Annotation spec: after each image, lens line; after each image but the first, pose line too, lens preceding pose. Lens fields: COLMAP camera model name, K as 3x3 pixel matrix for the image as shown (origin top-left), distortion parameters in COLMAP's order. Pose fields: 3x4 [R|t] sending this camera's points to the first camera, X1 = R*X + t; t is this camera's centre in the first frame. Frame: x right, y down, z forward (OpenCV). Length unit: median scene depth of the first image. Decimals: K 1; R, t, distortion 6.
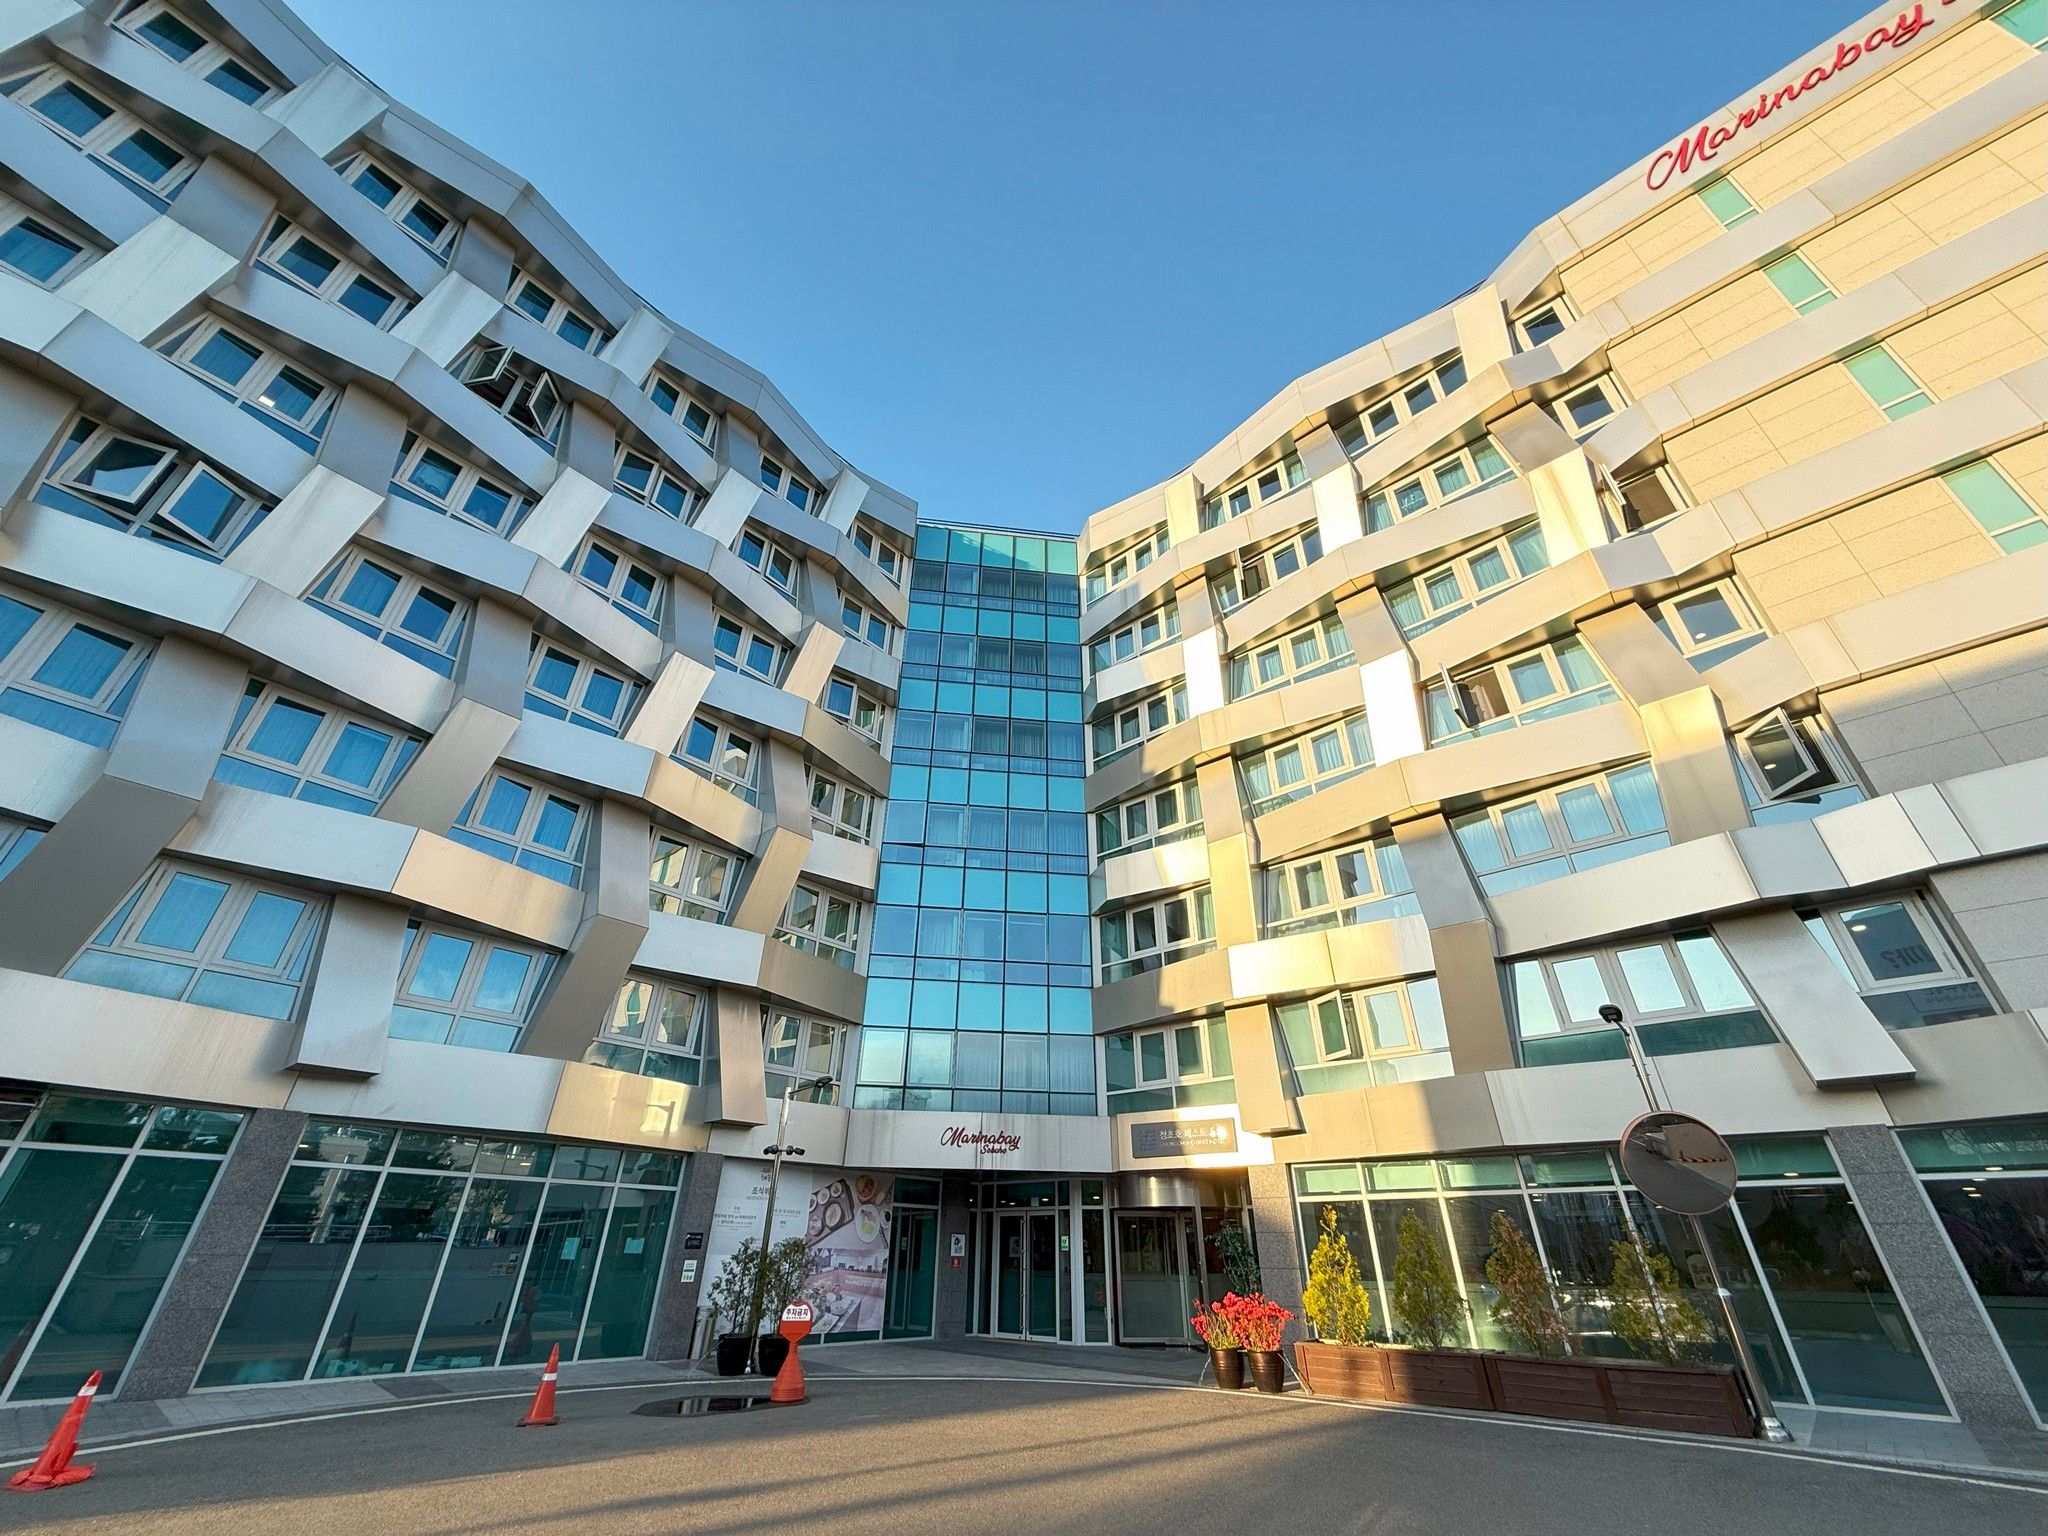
lens RADIAL K [[798.2, 0, 1024.0], [0, 798.2, 768.0], [0, 0, 1]] dist [0.000193, 0.000356]
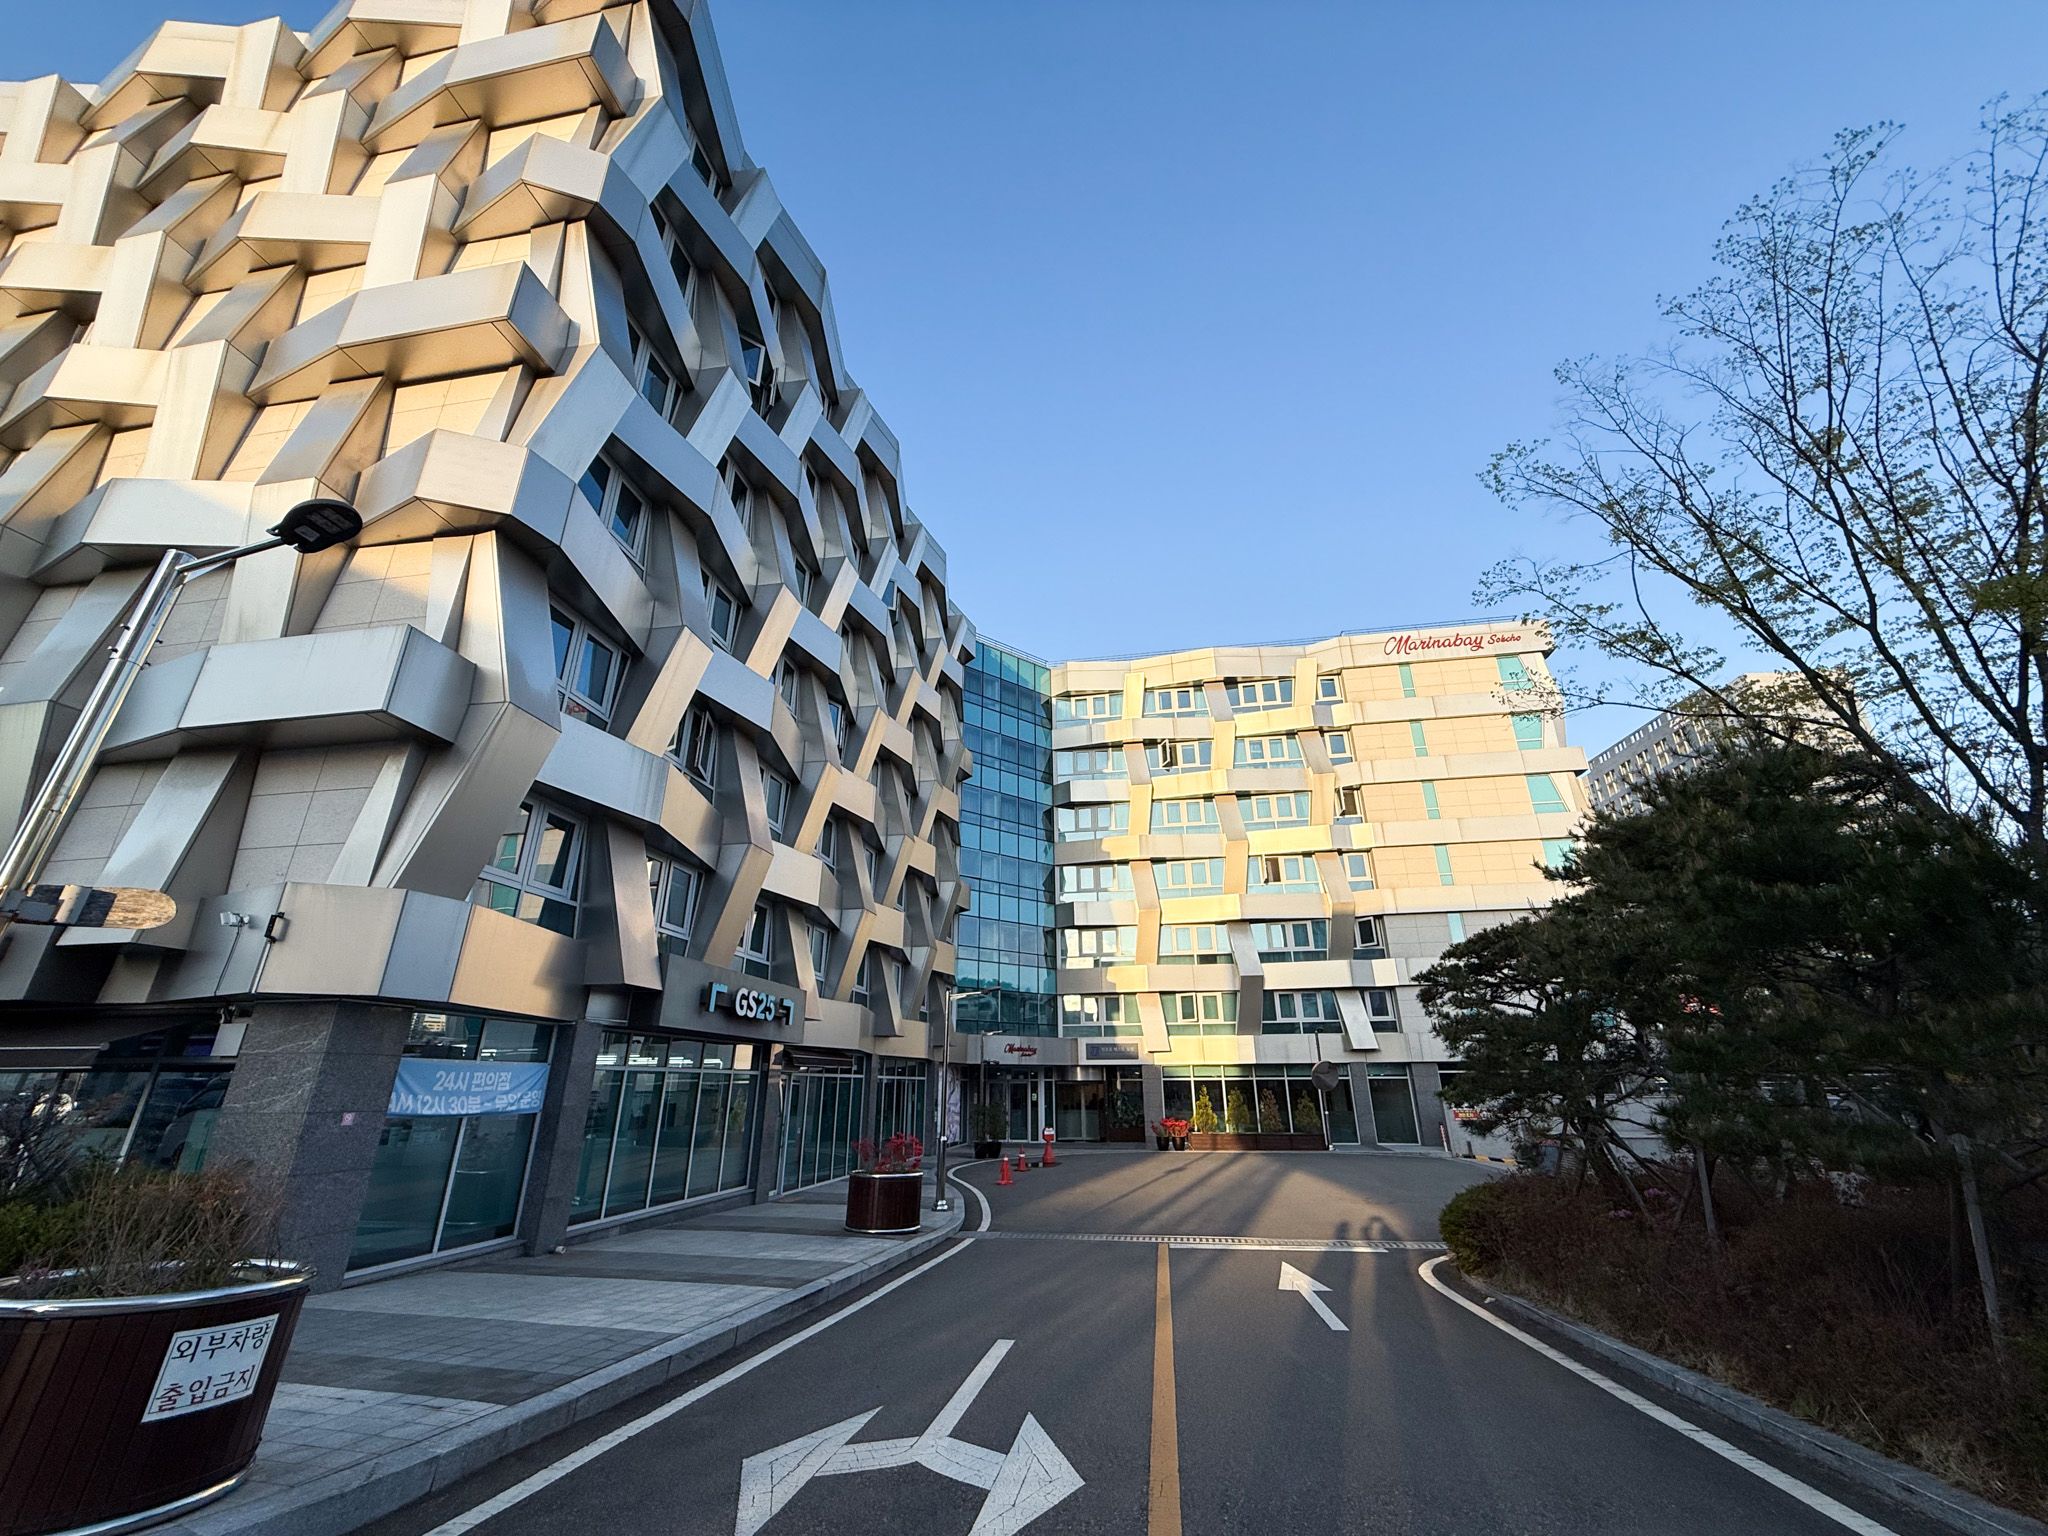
lens RADIAL K [[798.2, 0, 1024.0], [0, 798.2, 768.0], [0, 0, 1]] dist [0.000193, 0.000356]
pose [[0.856003, 0.177146, 0.485673, -1.119481], [-0.257018, 0.960956, 0.102496, -0.400255], [-0.448554, -0.212564, 0.868111, -0.553266]]
